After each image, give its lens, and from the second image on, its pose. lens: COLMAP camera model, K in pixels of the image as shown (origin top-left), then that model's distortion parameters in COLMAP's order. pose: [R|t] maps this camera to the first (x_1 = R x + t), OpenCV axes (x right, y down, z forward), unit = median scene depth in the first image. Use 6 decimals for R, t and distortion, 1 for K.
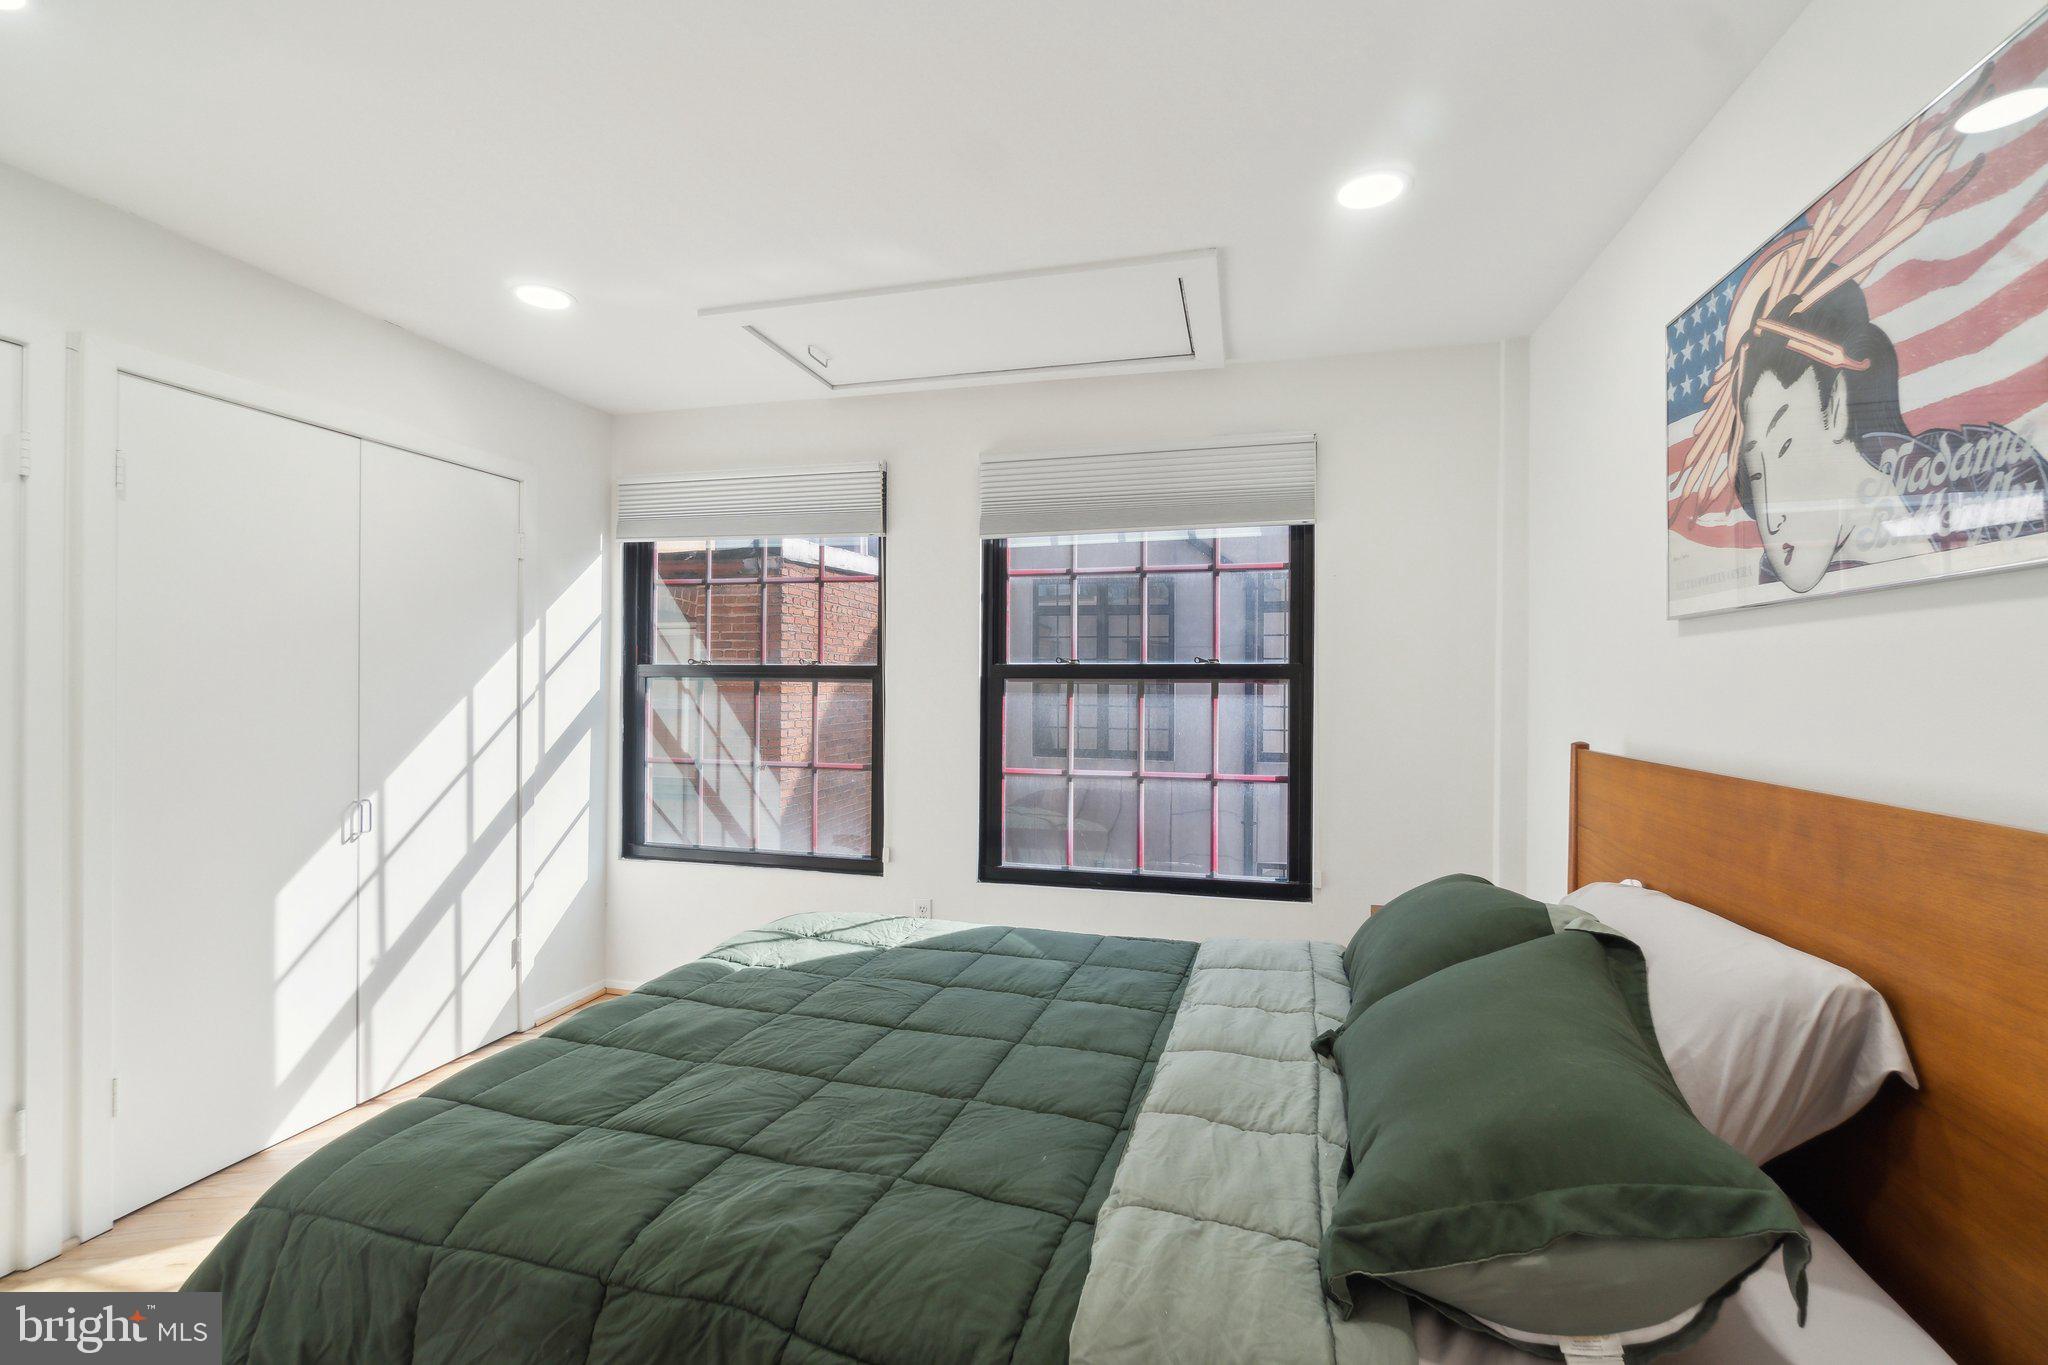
lens RADIAL K [[899.9, 0, 1006.8], [0, 899.9, 686.3], [0, 0, 1]] dist [-0.002407, -0.000211]
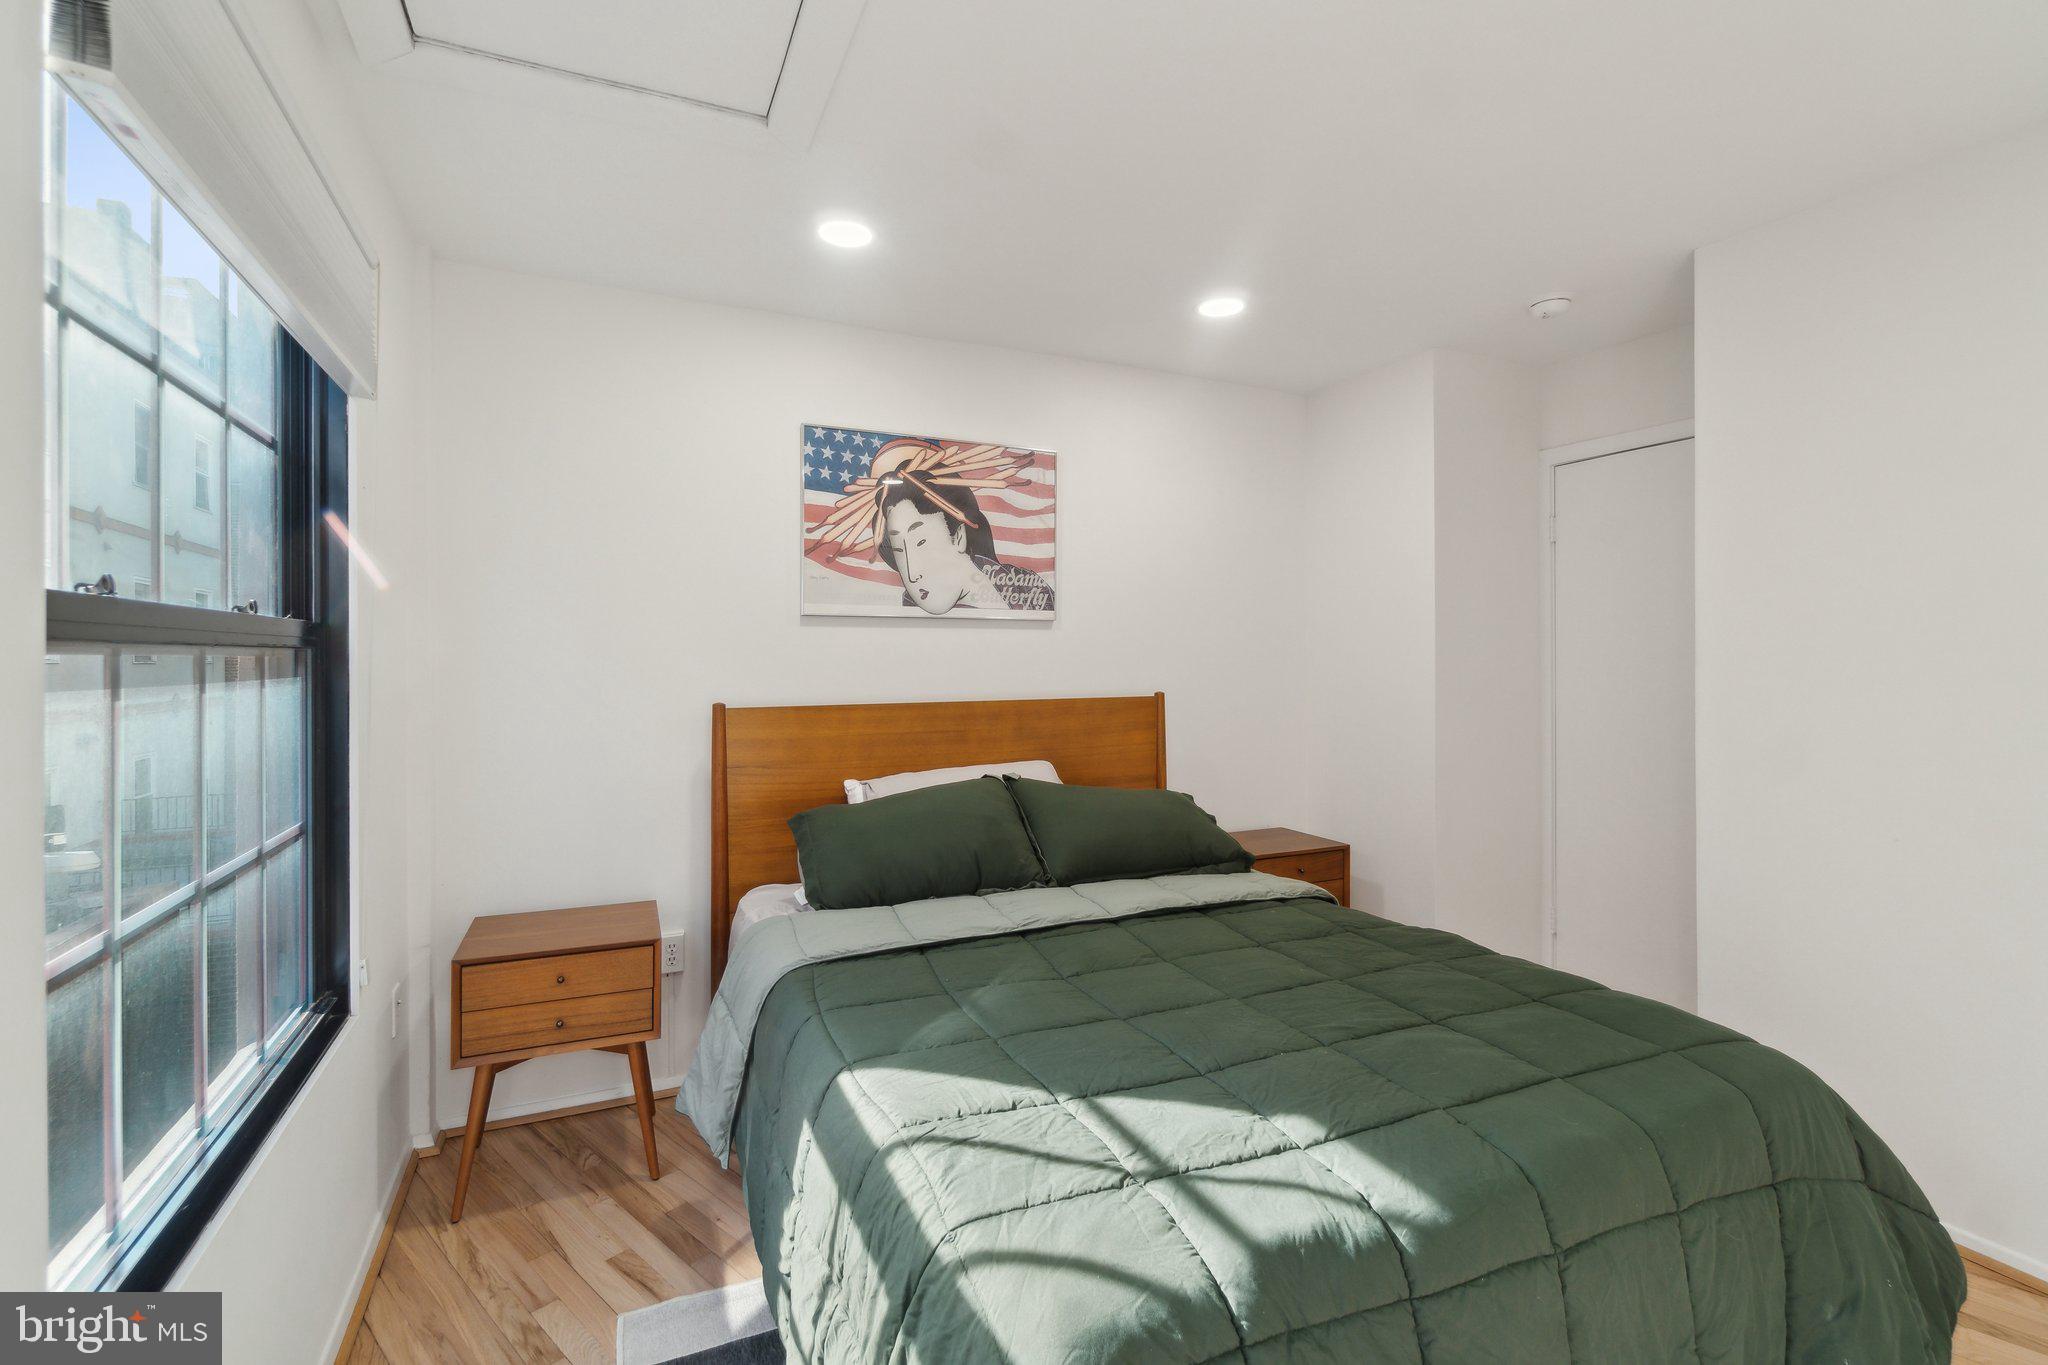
lens RADIAL K [[910.8, 0, 1019.5], [0, 910.8, 642.4], [0, 0, 1]] dist [0.000005, -0.000076]
pose [[-0.655297, 0.015364, 0.755215, -0.767461], [0.004067, 0.999850, -0.016812, -0.000540], [-0.755361, -0.007945, -0.655261, 1.969820]]
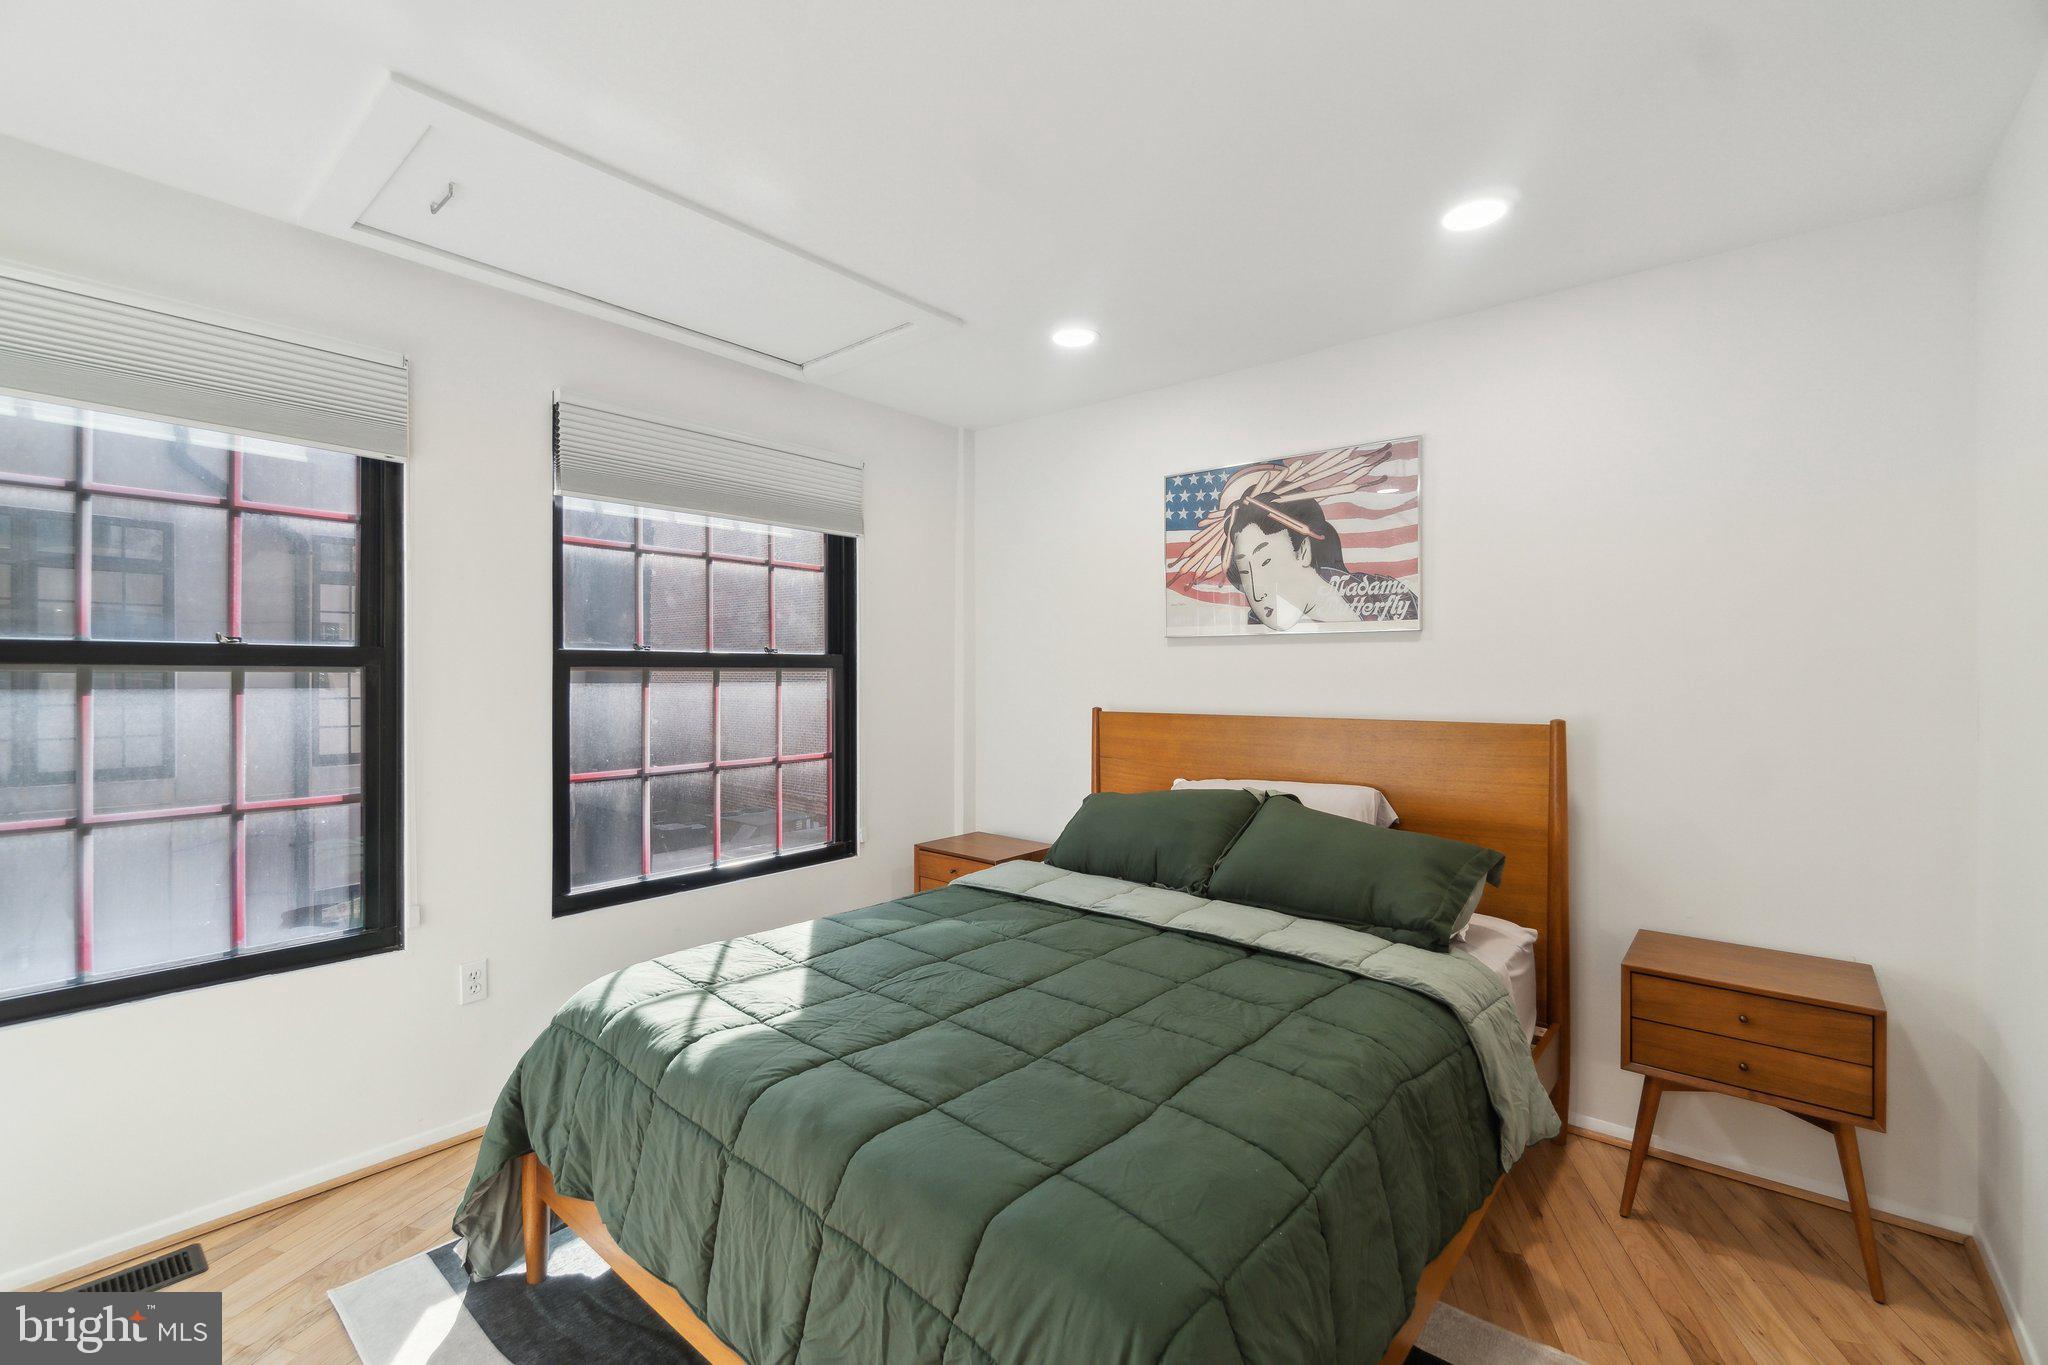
lens RADIAL K [[880.7, 0, 1027.6], [0, 880.7, 675.2], [0, 0, 1]] dist [-0.008685, -0.000245]
pose [[0.417269, -0.006001, 0.908763, -1.152680], [0.002913, 0.999982, 0.005266, -0.007601], [-0.908778, 0.000450, 0.417279, 0.574045]]
